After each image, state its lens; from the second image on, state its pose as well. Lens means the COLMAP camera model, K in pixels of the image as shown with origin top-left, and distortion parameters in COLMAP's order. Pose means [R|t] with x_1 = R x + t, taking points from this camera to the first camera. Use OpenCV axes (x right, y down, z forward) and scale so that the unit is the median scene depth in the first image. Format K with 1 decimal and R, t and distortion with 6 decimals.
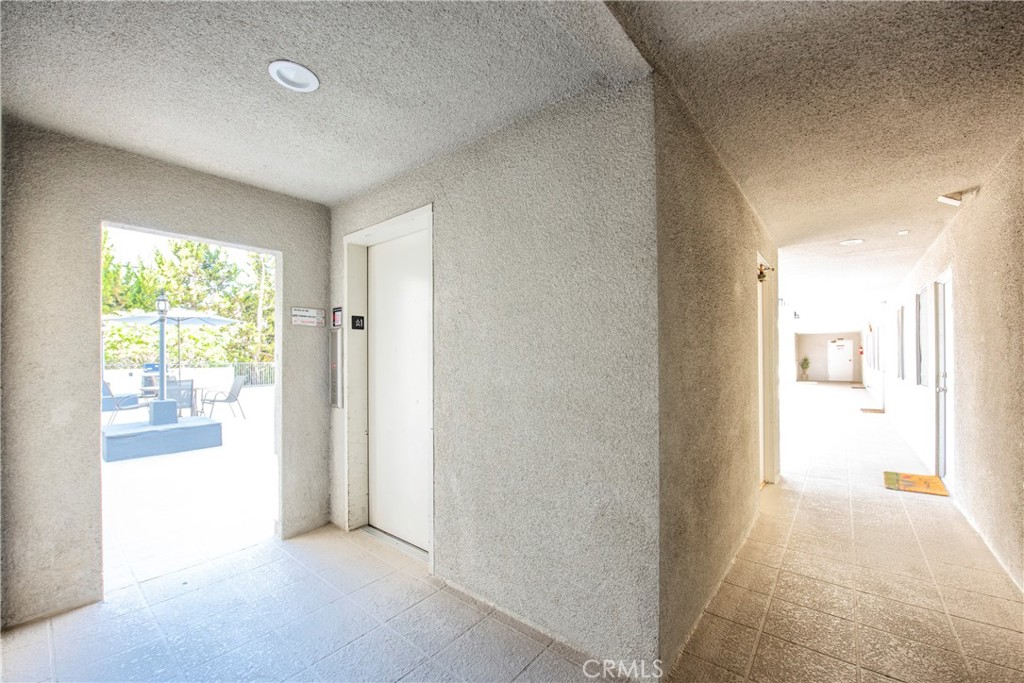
lens RADIAL K [[410.0, 0, 512.0], [0, 410.0, 341.5], [0, 0, 1]] dist [-0.036979, -0.000030]
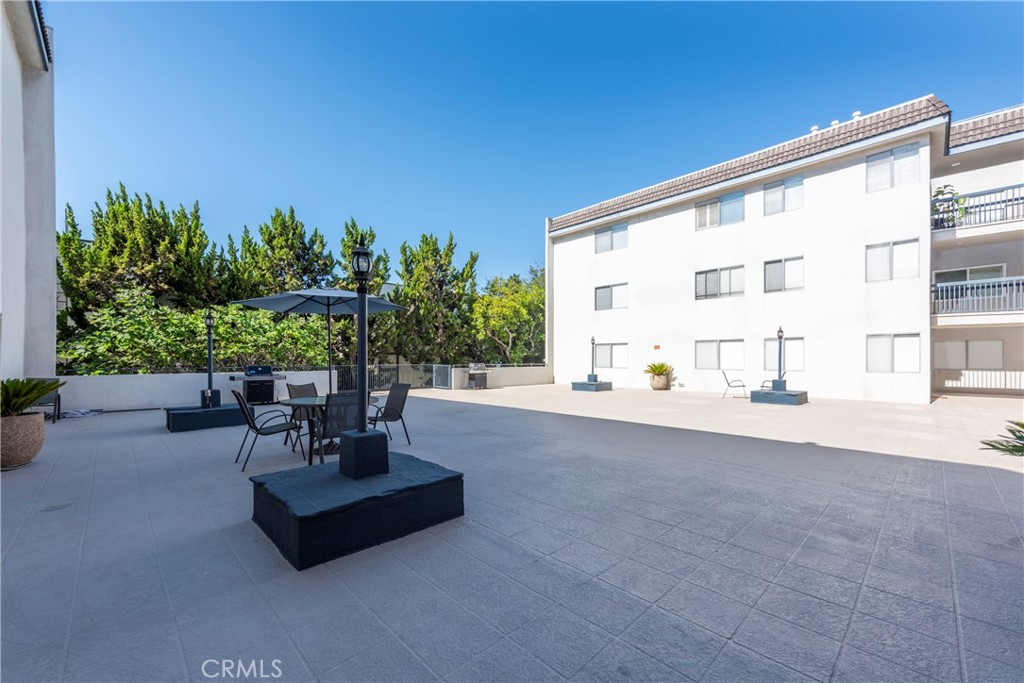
lens RADIAL K [[404.8, 0, 510.3], [0, 404.8, 352.3], [0, 0, 1]] dist [-0.018016, -0.000309]
pose [[0.993945, 0.001422, -0.109873, -0.205500], [0.000770, 0.999802, 0.019899, 0.007451], [0.109880, -0.019863, 0.993746, 0.155305]]
